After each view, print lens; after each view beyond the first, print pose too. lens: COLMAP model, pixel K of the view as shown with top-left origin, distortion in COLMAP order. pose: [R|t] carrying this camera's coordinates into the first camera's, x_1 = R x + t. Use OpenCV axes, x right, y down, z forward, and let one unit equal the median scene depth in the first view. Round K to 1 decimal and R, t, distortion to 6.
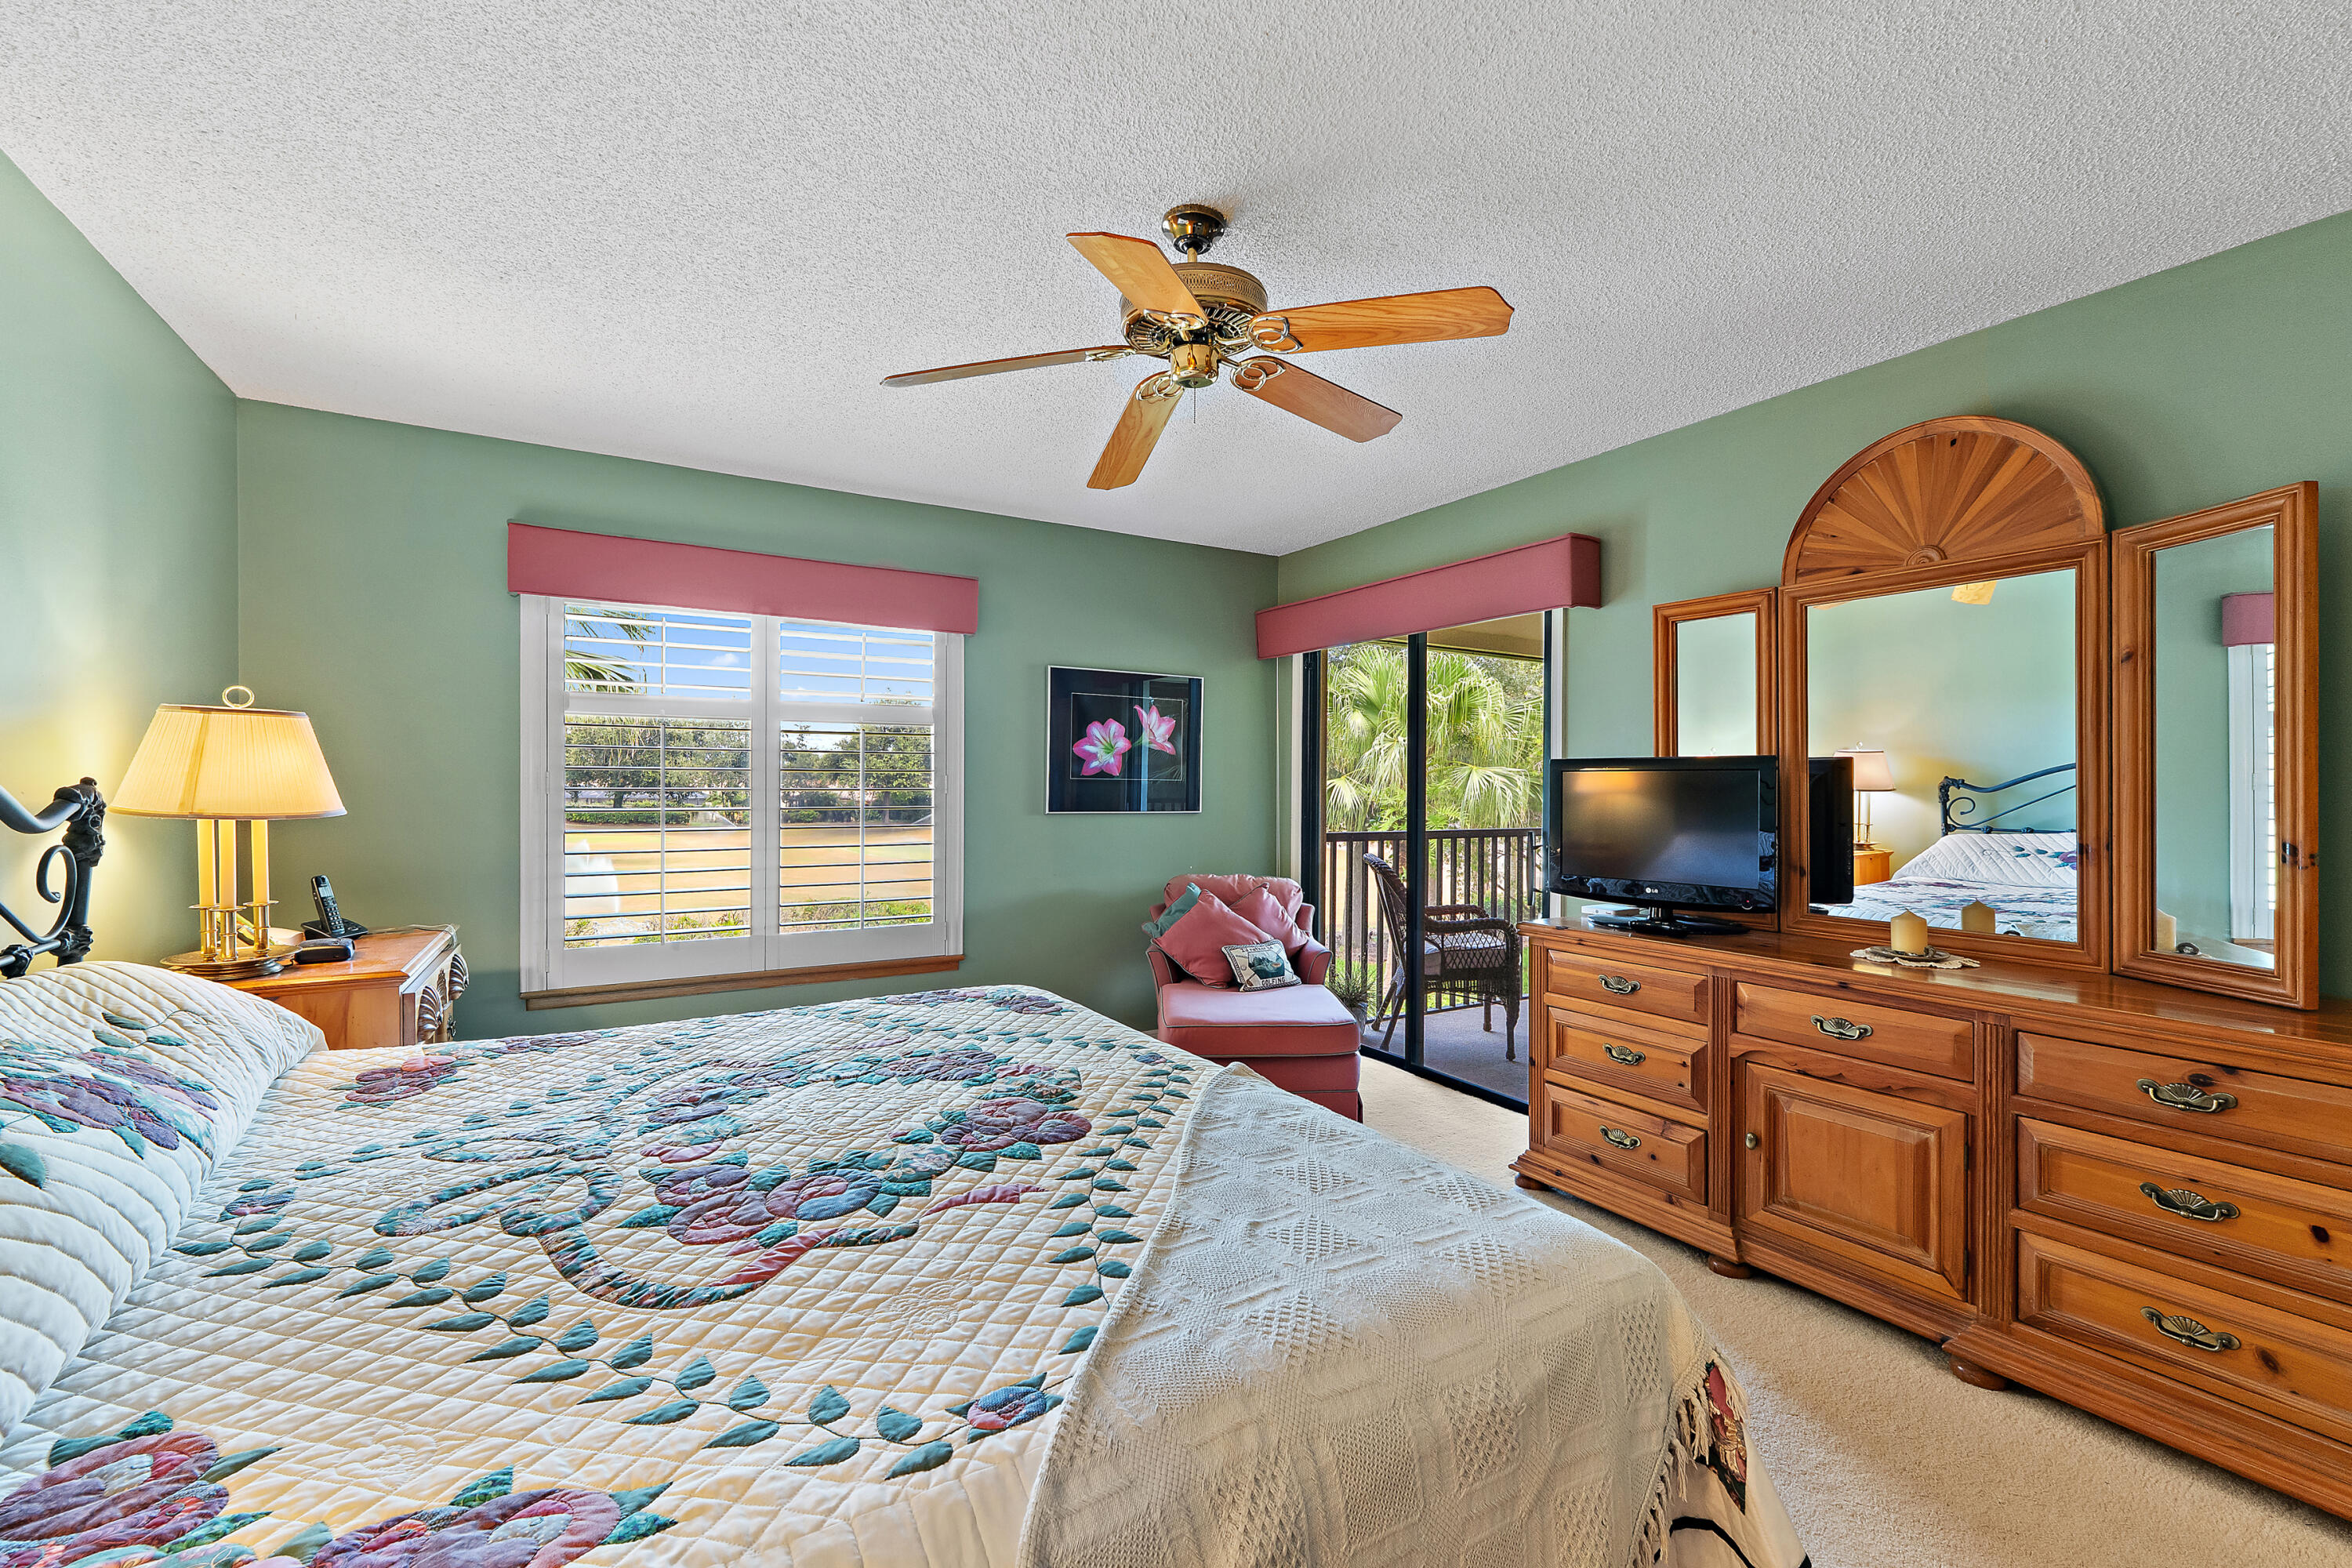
lens RADIAL K [[1004.3, 0, 1195.2], [0, 1004.3, 790.0], [0, 0, 1]] dist [0.003167, 0.000182]
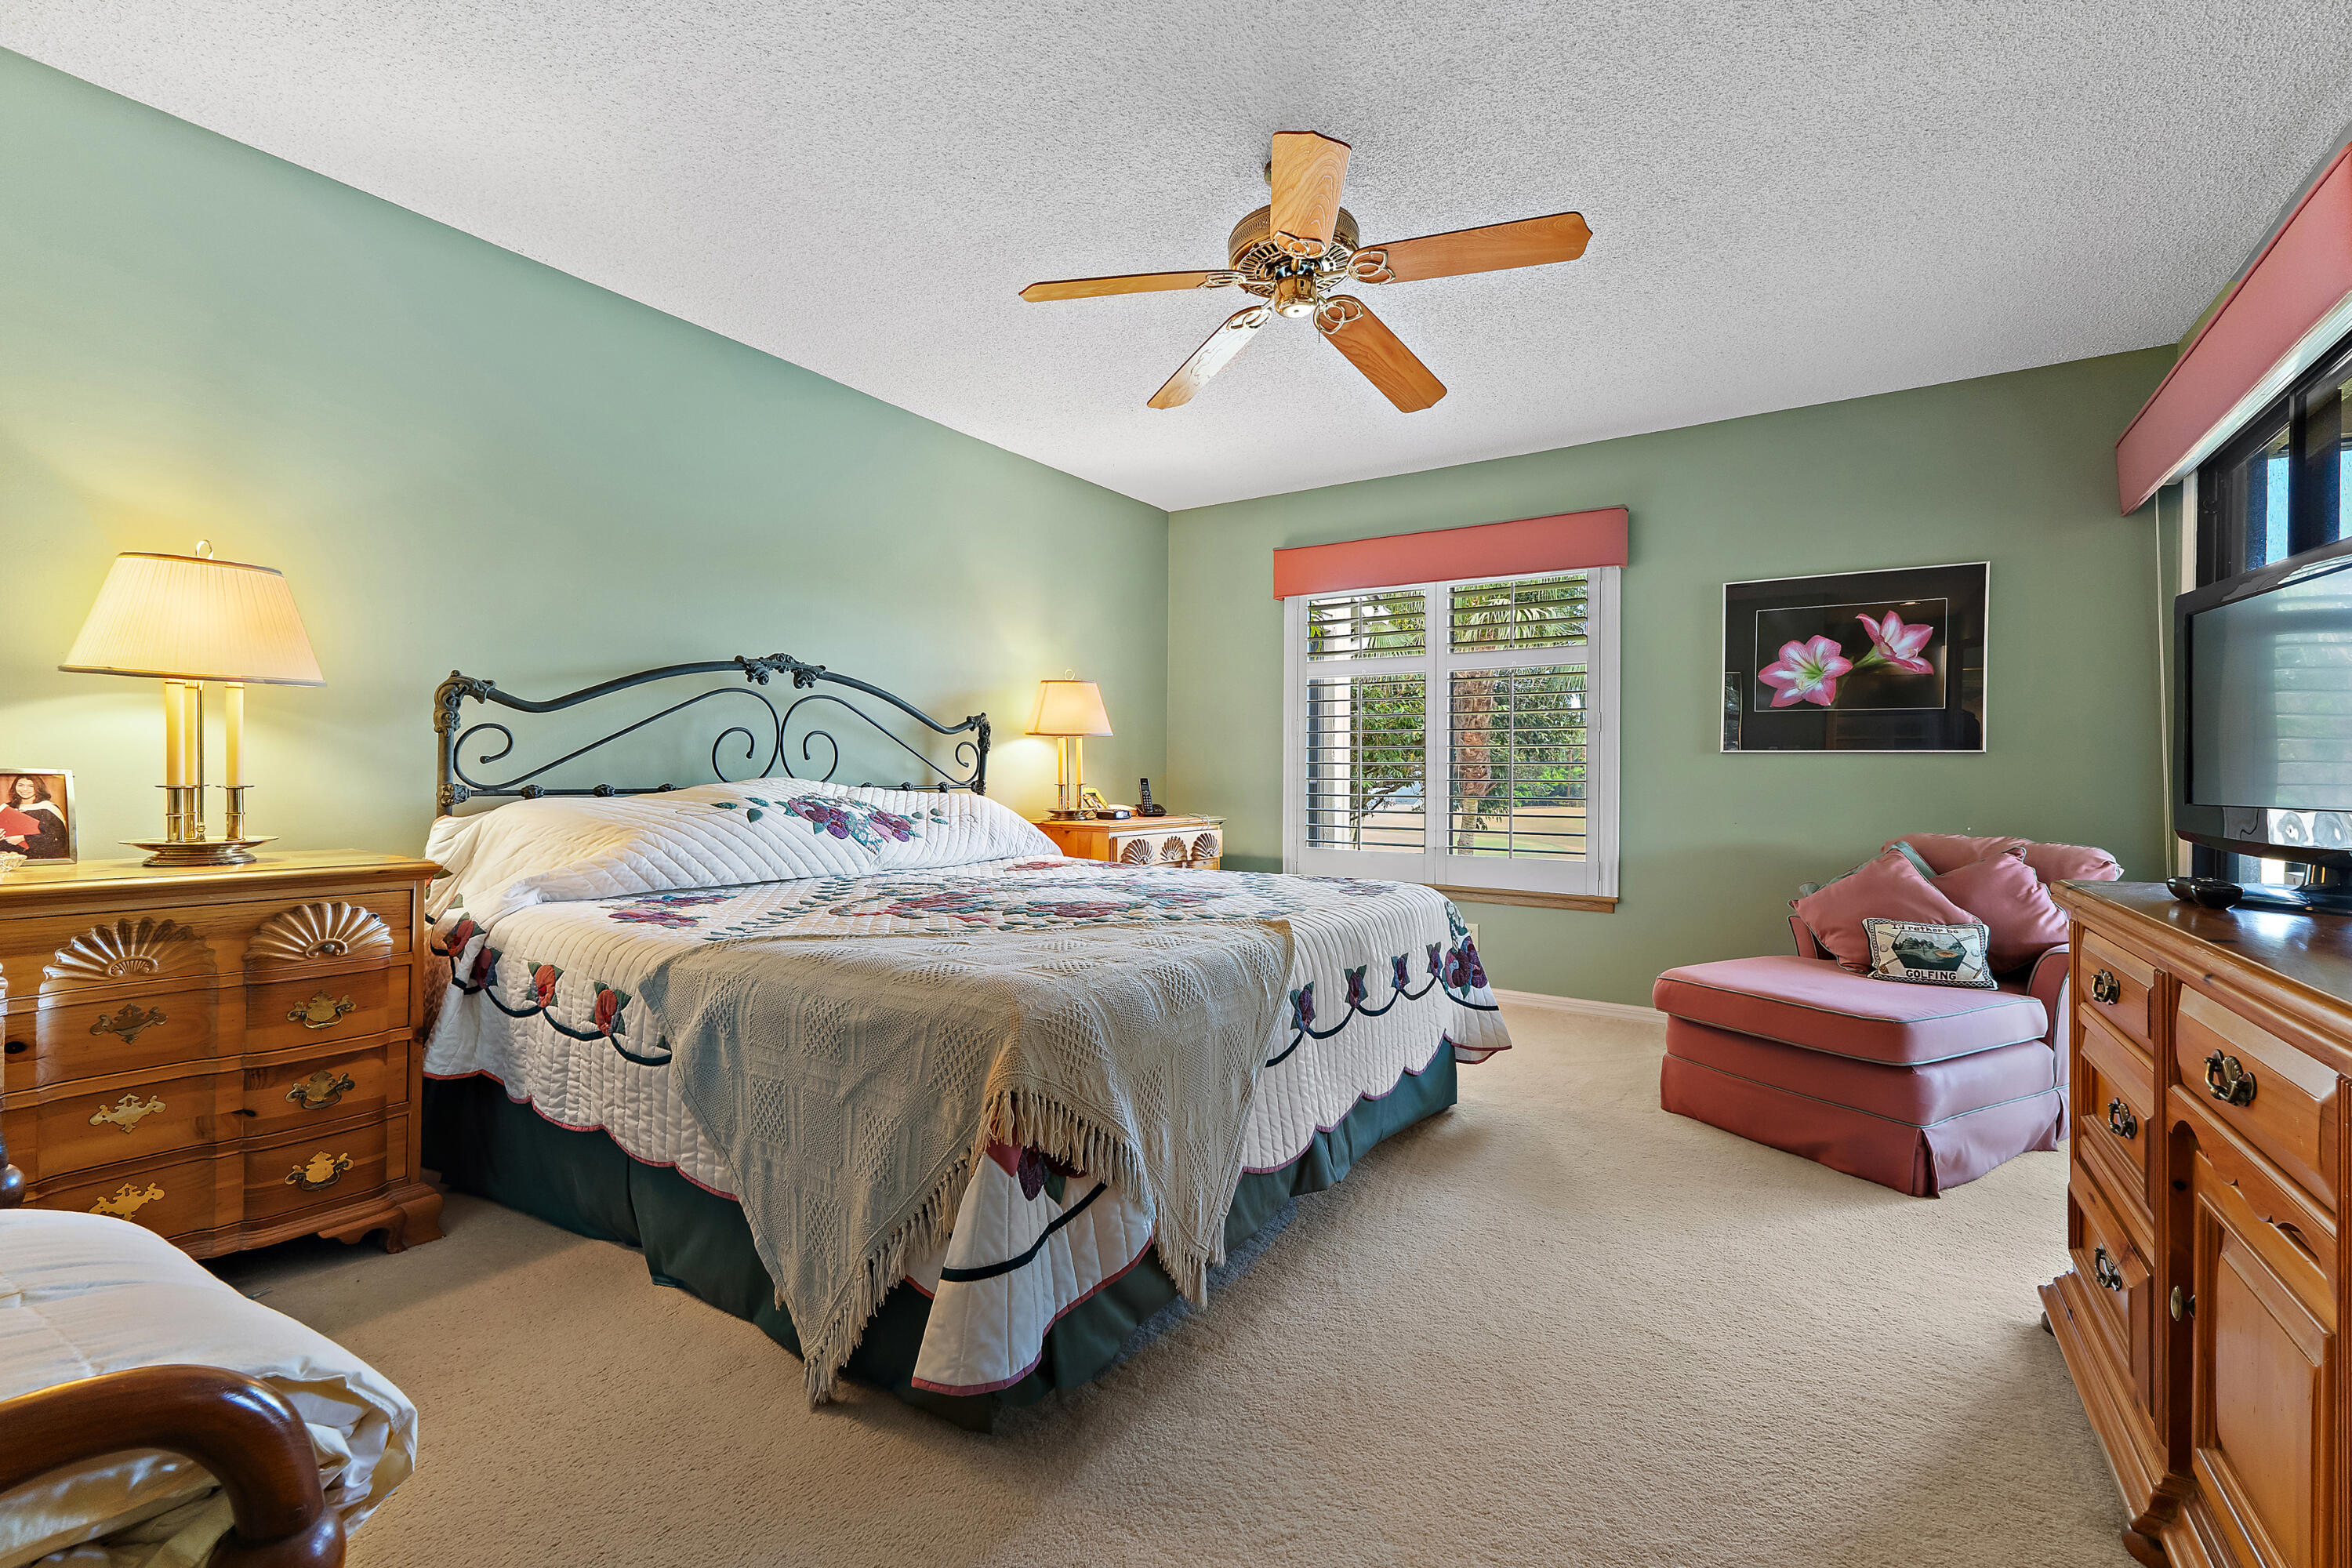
lens RADIAL K [[1004.3, 0, 1195.2], [0, 1004.3, 790.0], [0, 0, 1]] dist [0.003167, 0.000182]
pose [[0.414767, 0.012148, -0.909847, 0.457342], [-0.012691, 0.999891, 0.007564, 0.055234], [0.909839, 0.008410, 0.414875, 0.208804]]
